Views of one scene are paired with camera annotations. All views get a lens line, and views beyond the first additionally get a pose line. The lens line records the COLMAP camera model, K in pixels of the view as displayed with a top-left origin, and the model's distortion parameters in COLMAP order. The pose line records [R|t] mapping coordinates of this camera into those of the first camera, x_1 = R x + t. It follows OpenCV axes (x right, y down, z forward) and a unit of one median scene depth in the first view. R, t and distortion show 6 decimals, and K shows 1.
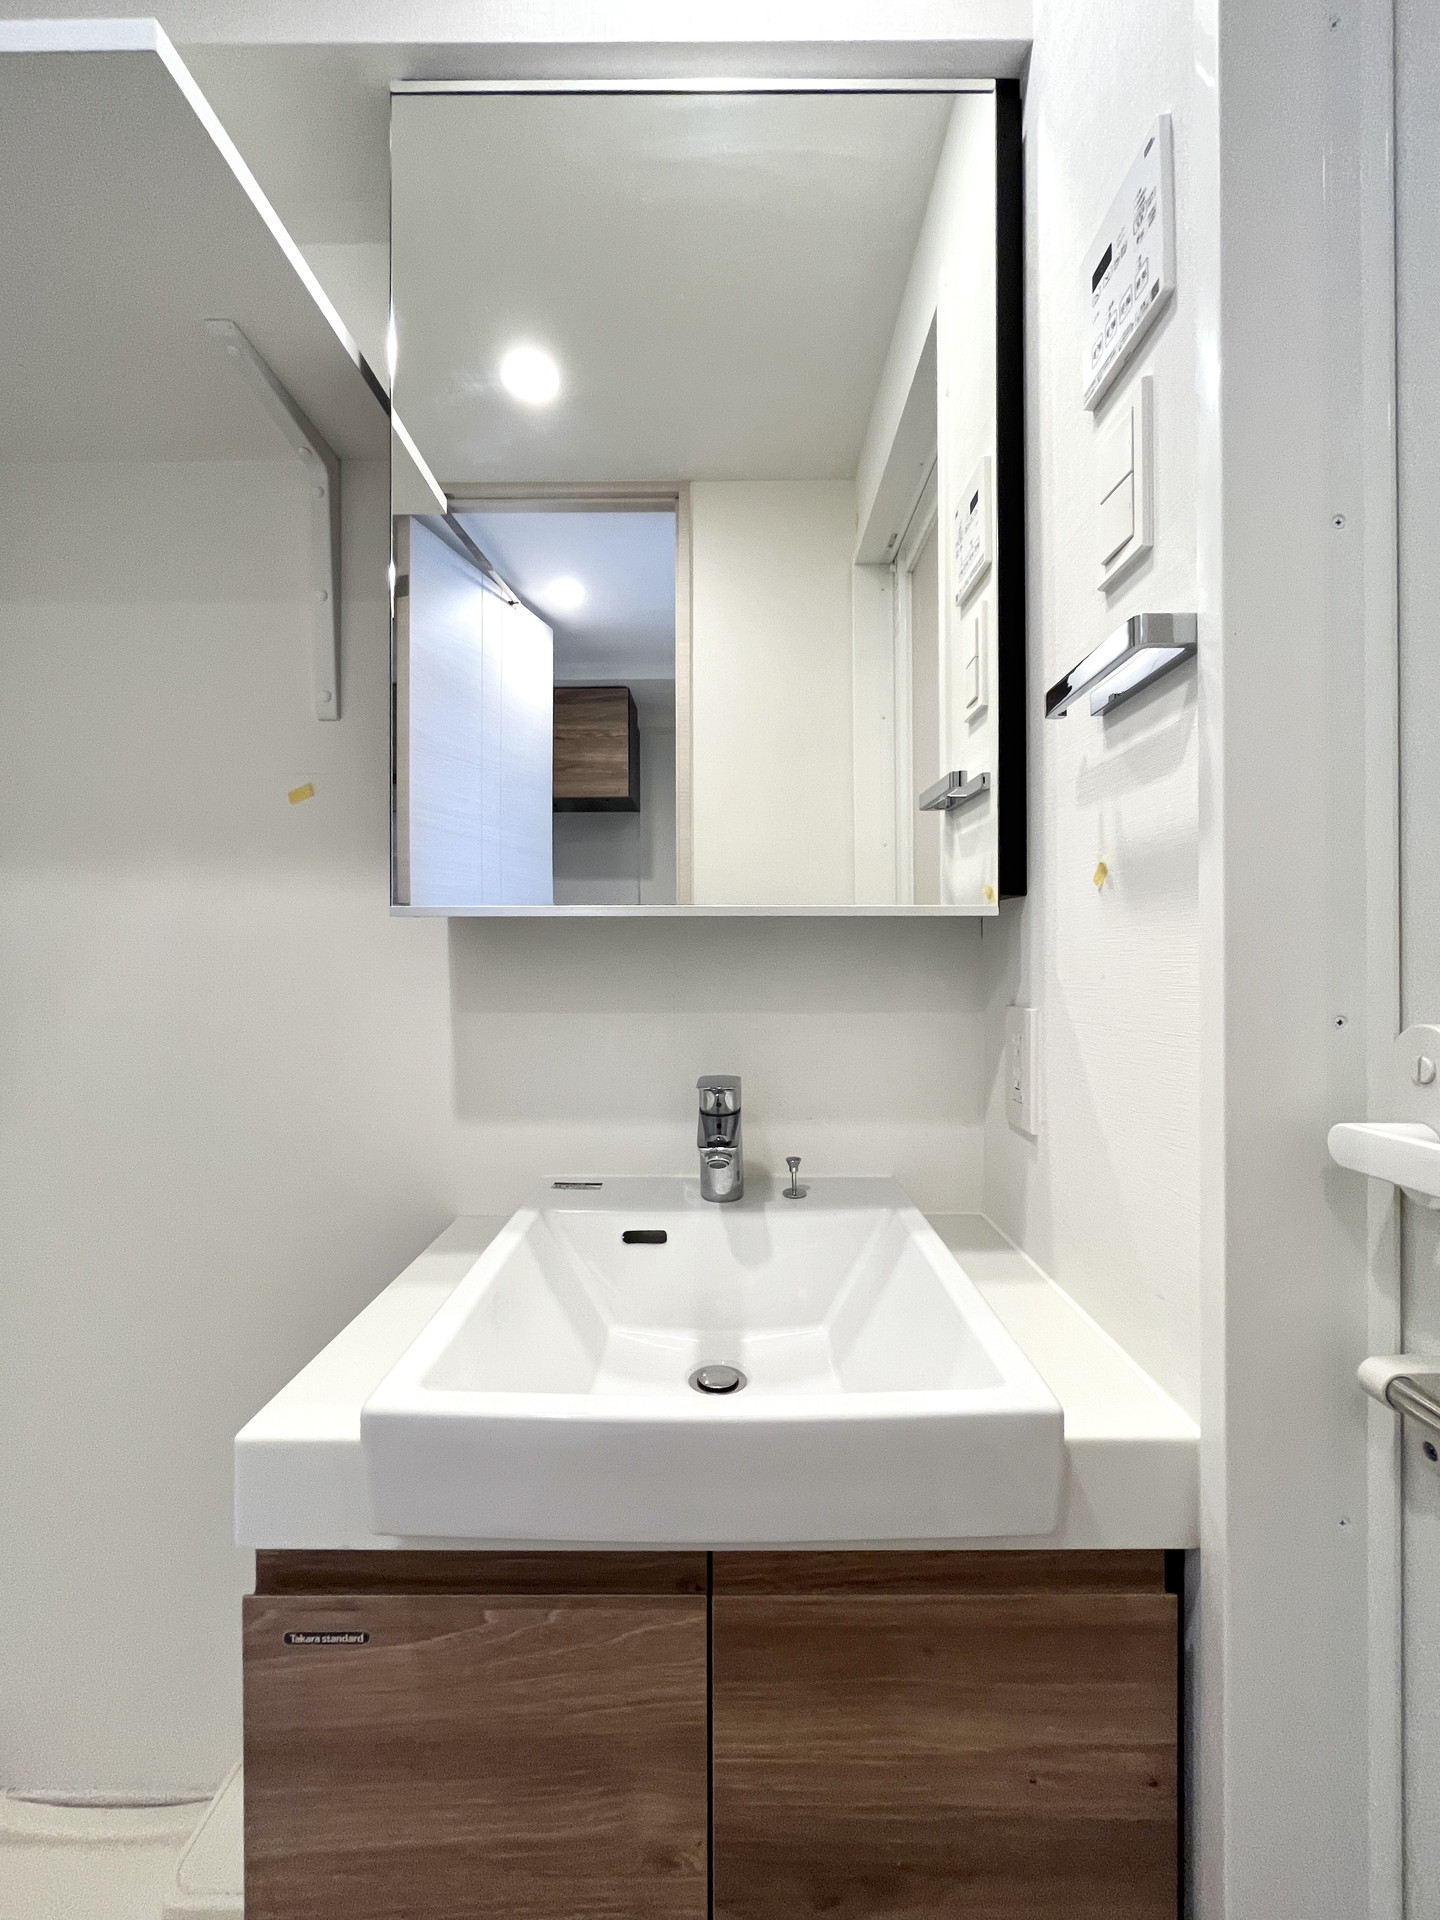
lens RADIAL K [[782.8, 0, 720.9], [0, 782.8, 958.8], [0, 0, 1]] dist [-0.004508, 0.000502]
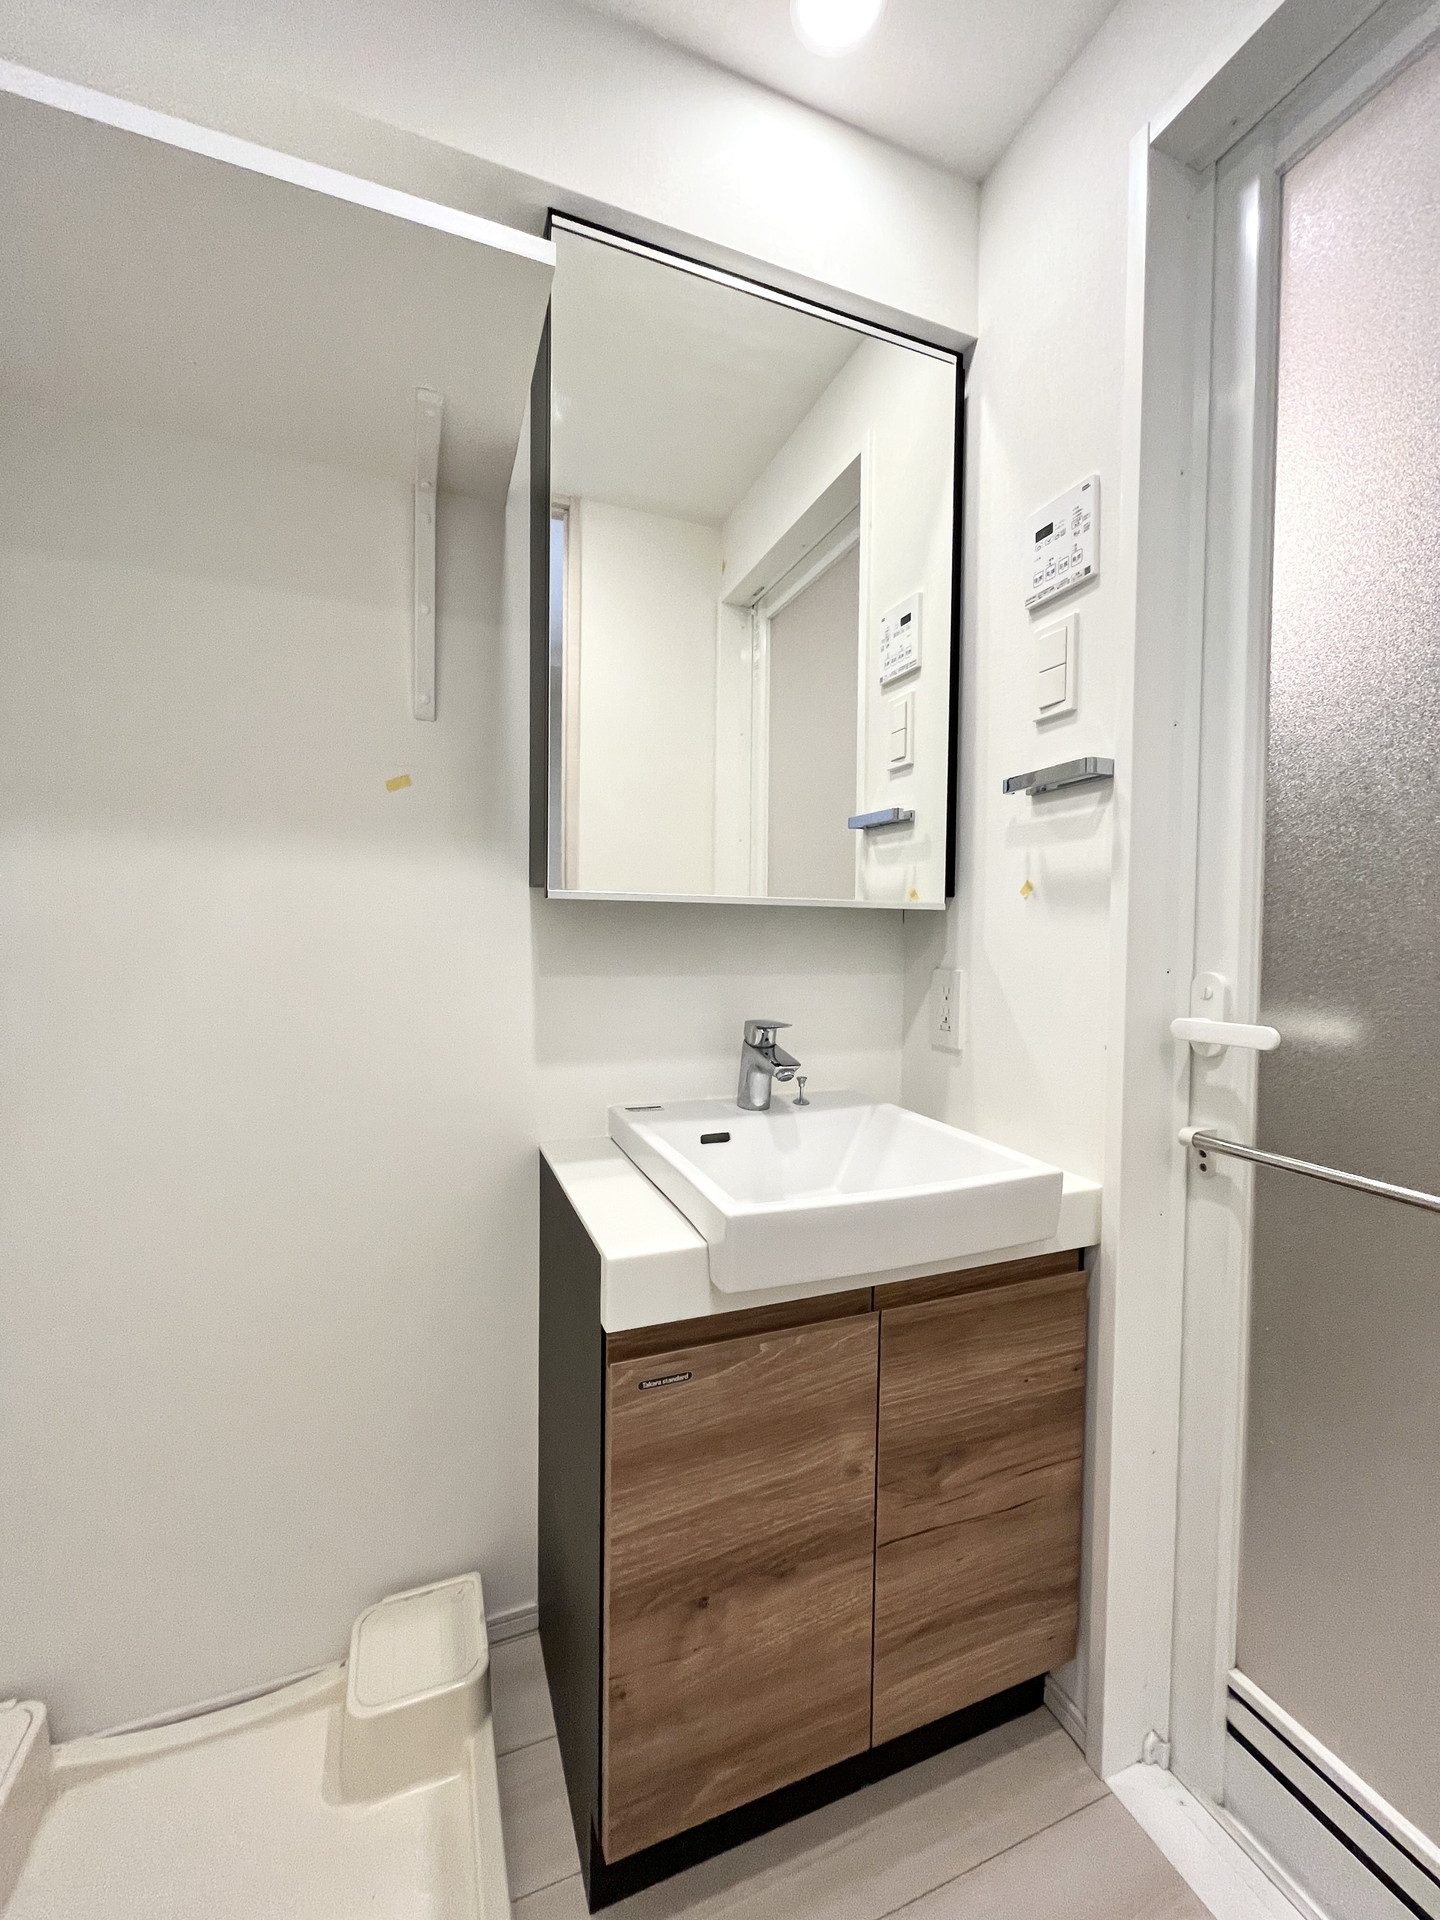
lens RADIAL K [[782.8, 0, 722.9], [0, 782.8, 961.0], [0, 0, 1]] dist [-0.004508, 0.000502]
pose [[0.926193, 0.001662, 0.377046, -0.957209], [-0.014859, 0.999374, 0.032096, 0.003857], [-0.376757, -0.035329, 0.925638, -0.412705]]
